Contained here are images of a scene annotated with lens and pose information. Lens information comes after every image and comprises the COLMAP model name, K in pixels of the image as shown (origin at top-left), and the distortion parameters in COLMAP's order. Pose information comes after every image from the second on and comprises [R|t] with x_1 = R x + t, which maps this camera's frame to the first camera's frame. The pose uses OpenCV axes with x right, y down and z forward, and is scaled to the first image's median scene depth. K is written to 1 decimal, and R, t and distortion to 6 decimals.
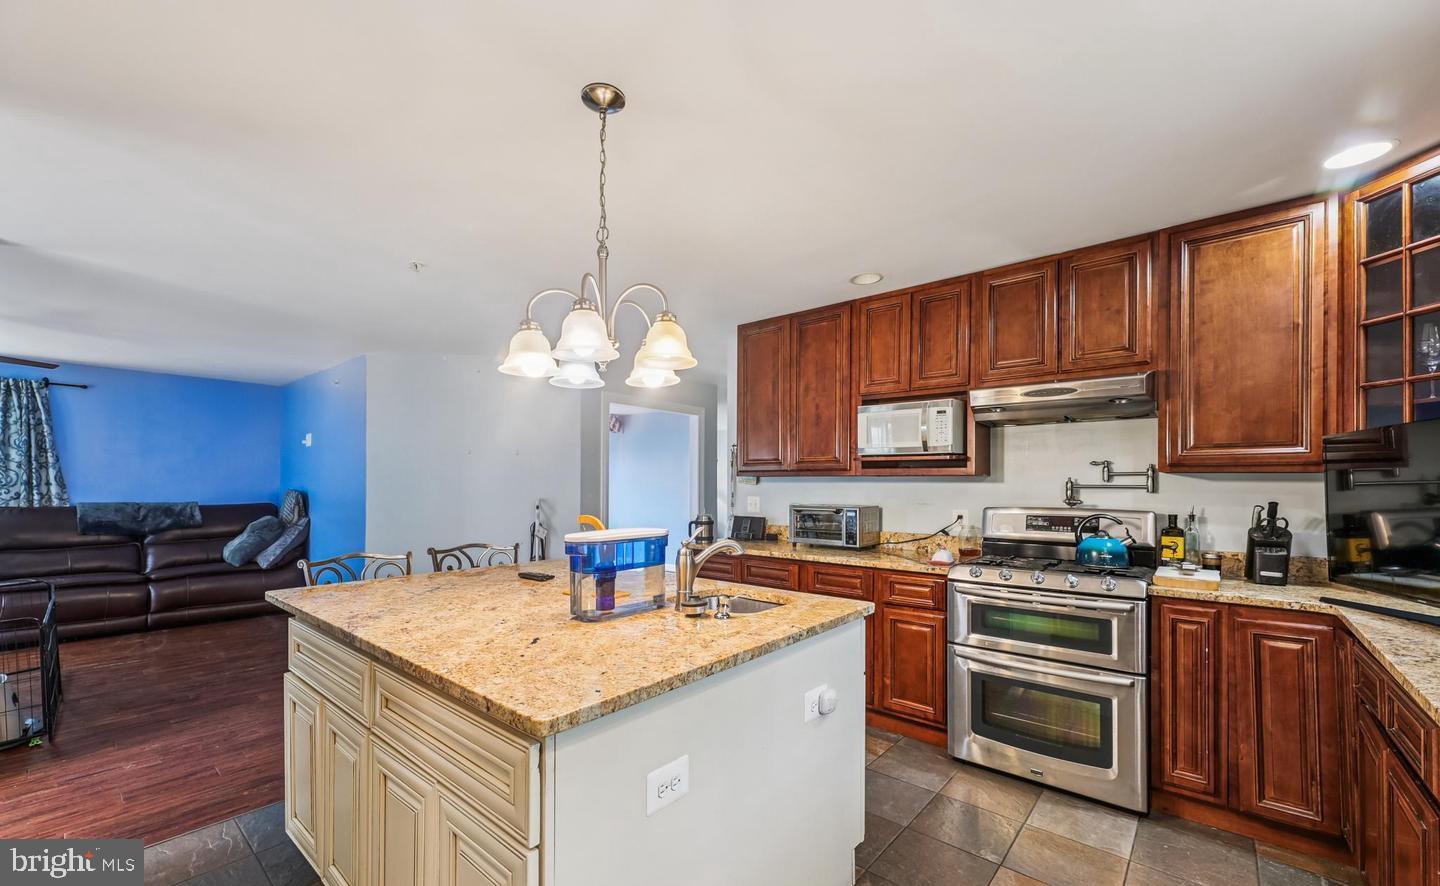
lens RADIAL K [[579.4, 0, 719.9], [0, 579.4, 486.6], [0, 0, 1]] dist [-0.000712, -0.000065]
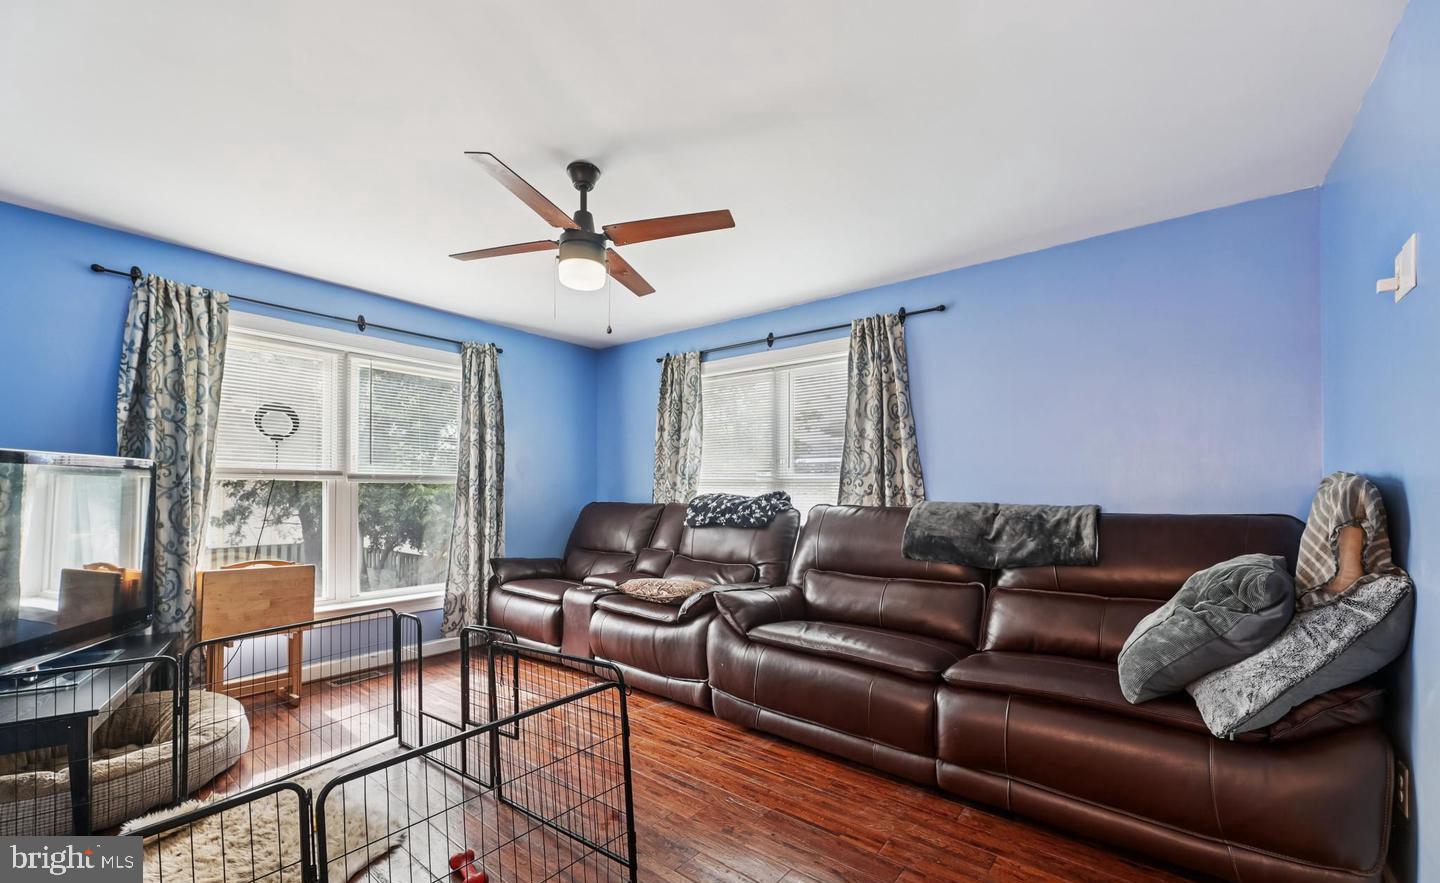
lens RADIAL K [[579.4, 0, 719.9], [0, 579.4, 485.1], [0, 0, 1]] dist [-0.000712, -0.000065]
pose [[0.029041, -0.015209, -0.999463, -0.507738], [-0.009812, 0.999832, -0.015500, 0.021614], [0.999530, 0.010257, 0.028886, 0.753342]]
